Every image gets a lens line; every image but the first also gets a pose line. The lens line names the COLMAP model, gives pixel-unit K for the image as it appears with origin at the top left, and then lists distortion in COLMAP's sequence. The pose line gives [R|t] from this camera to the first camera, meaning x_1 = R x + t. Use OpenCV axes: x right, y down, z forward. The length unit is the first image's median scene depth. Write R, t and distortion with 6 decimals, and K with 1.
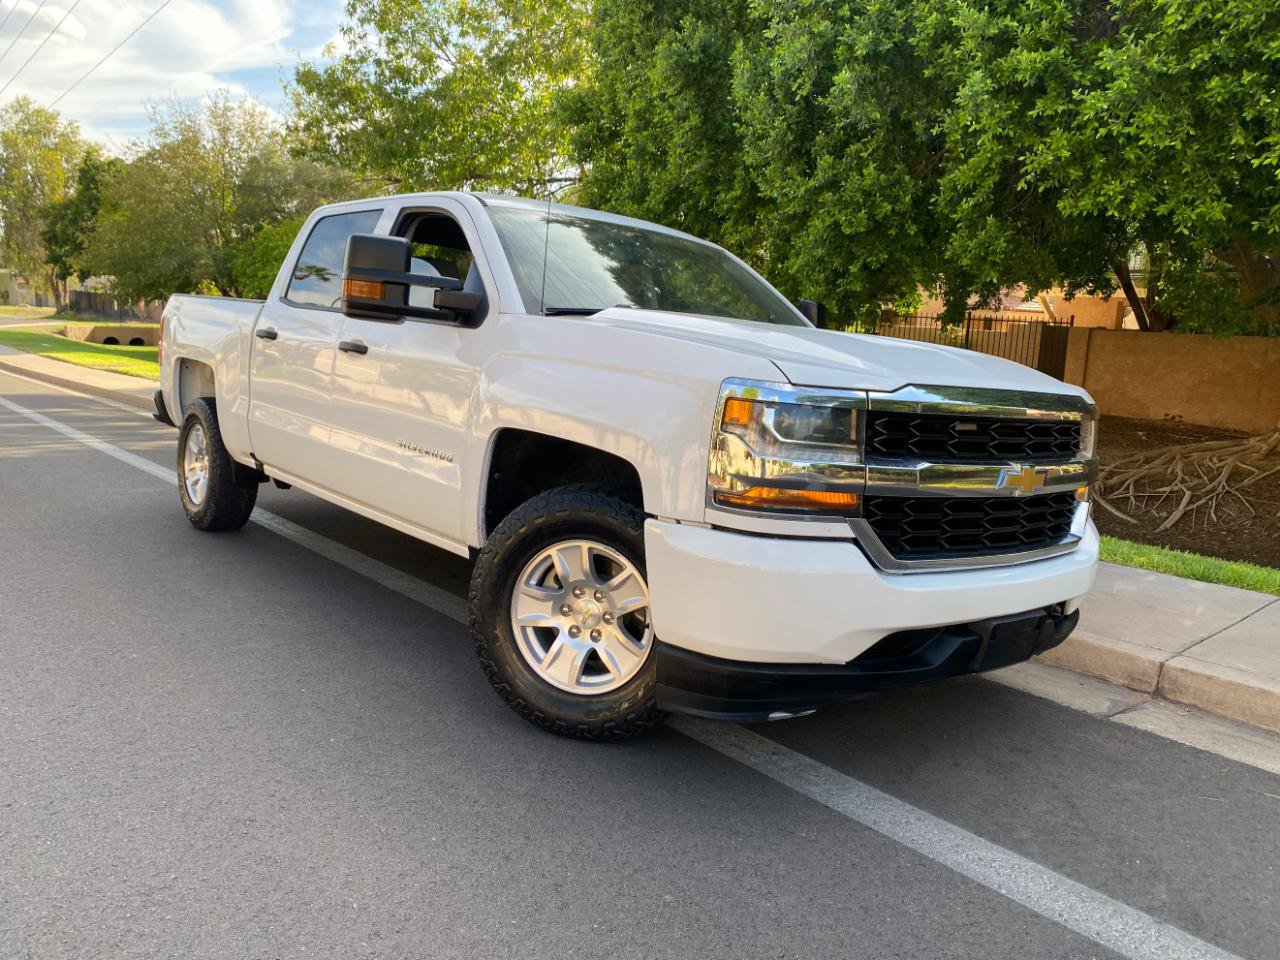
lens RADIAL K [[963.4, 0, 635.8], [0, 963.4, 501.1], [0, 0, 1]] dist [0.001944, 0.008171]
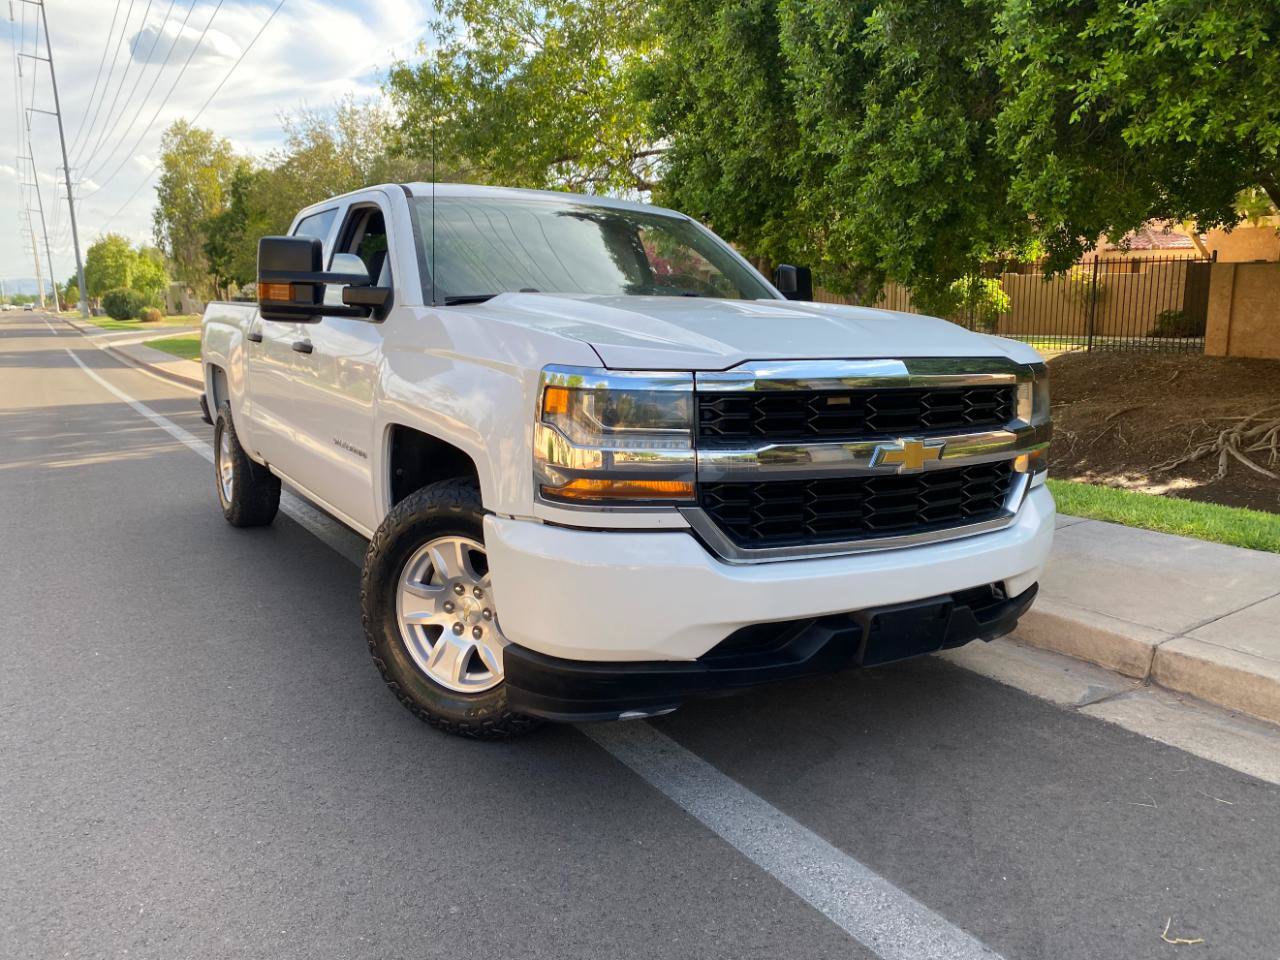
lens RADIAL K [[963.4, 0, 635.8], [0, 963.4, 501.1], [0, 0, 1]] dist [0.001944, 0.008171]
pose [[0.987445, -0.036963, -0.153577, 0.150706], [0.041291, 0.998832, 0.025084, -0.006521], [0.152470, -0.031110, 0.987818, 0.032278]]
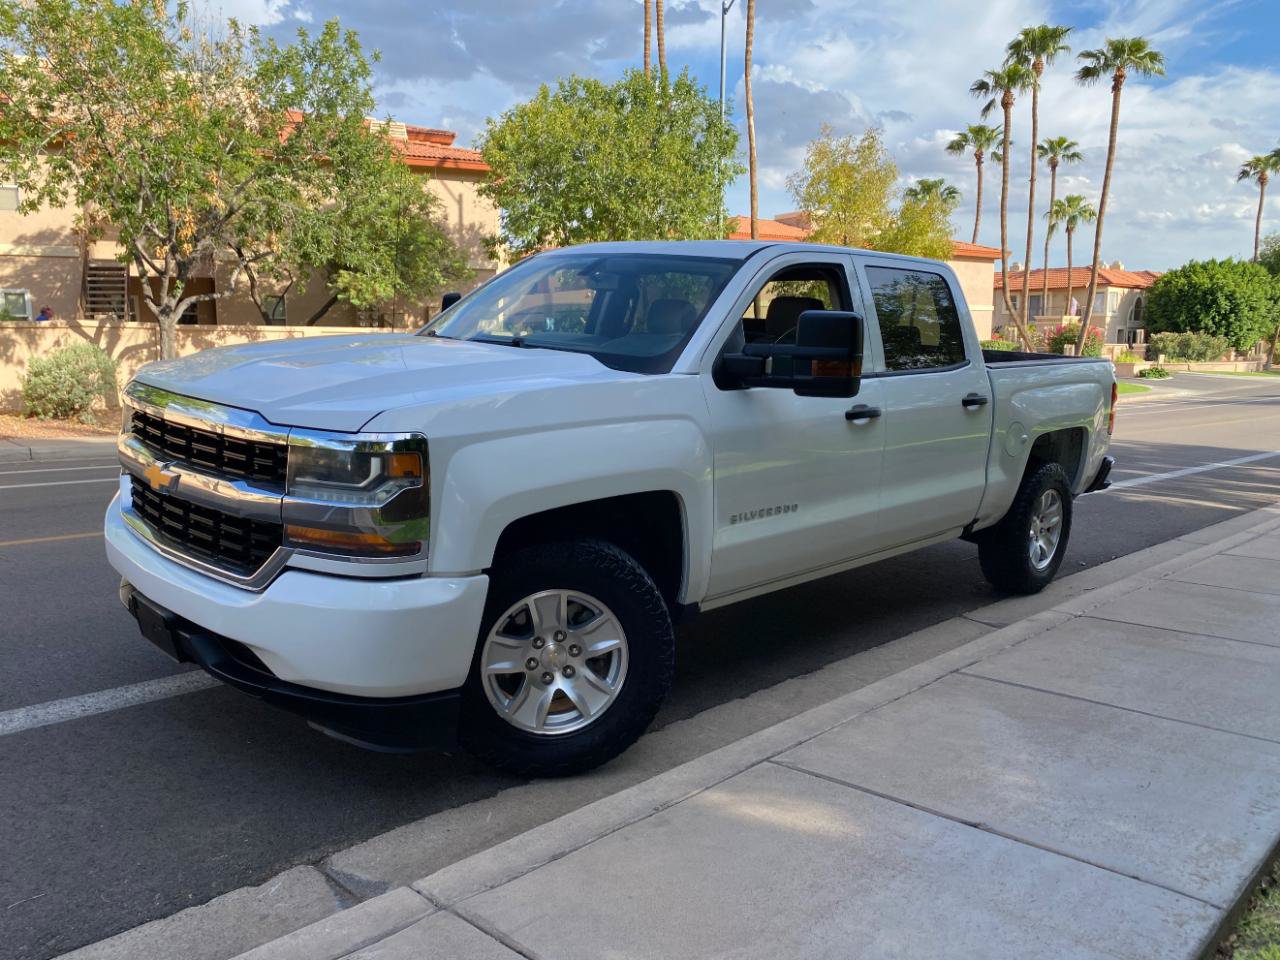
lens RADIAL K [[984.9, 0, 640.0], [0, 984.9, 480.0], [0, 0, 1]] dist [0.015235, 0.003493]
pose [[0.108727, 0.092386, -0.989769, 0.800663], [-0.186368, 0.979912, 0.070993, -0.099098], [0.976445, 0.176742, 0.123760, 0.725343]]
